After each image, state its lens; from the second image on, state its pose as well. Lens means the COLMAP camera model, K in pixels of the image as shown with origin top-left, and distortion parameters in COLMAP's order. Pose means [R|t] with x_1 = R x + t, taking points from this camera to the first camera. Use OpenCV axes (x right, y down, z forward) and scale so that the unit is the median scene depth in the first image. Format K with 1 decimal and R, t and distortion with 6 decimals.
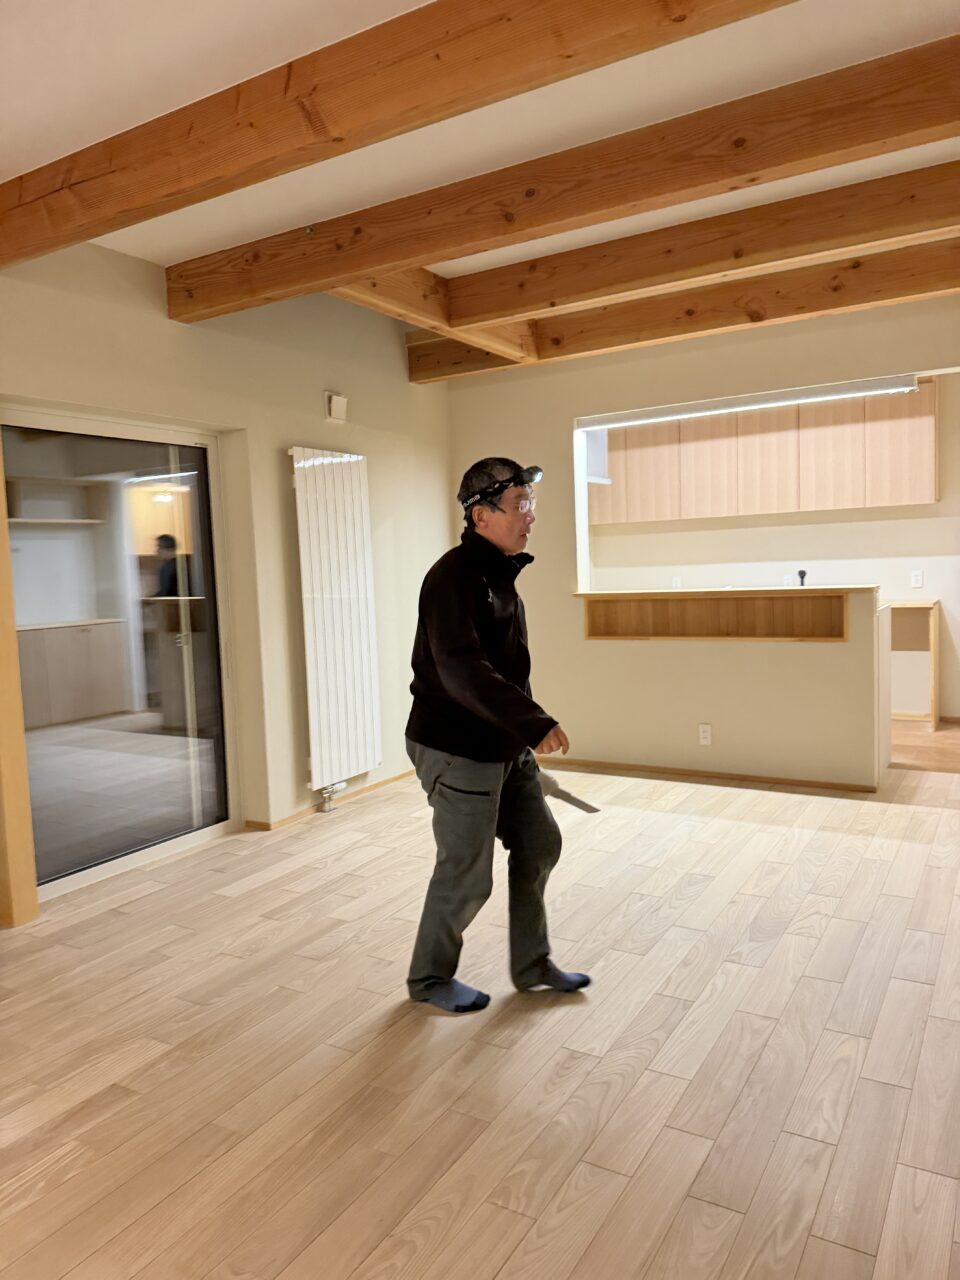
lens RADIAL K [[904.8, 0, 489.9], [0, 904.8, 632.1], [0, 0, 1]] dist [0.097157, -0.133879]
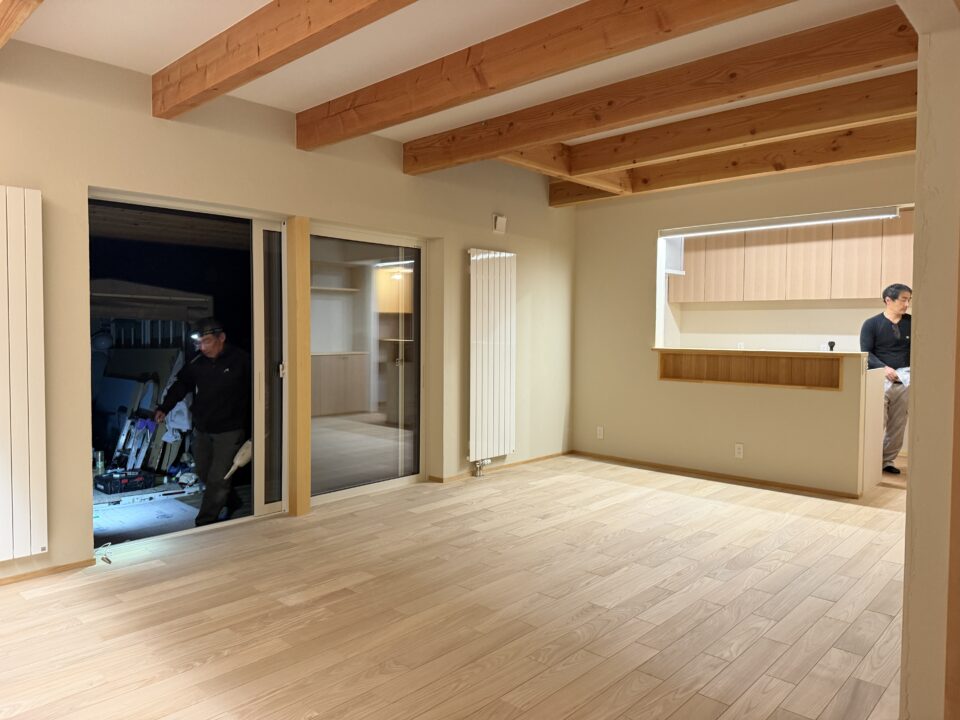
lens RADIAL K [[678.6, 0, 480.0], [0, 678.6, 360.0], [0, 0, 1]] dist [0.097157, -0.133879]
pose [[0.974866, 0.055529, -0.215762, 0.081973], [-0.061452, 0.997893, -0.020835, 0.022627], [0.214150, 0.033571, 0.976224, -0.196250]]
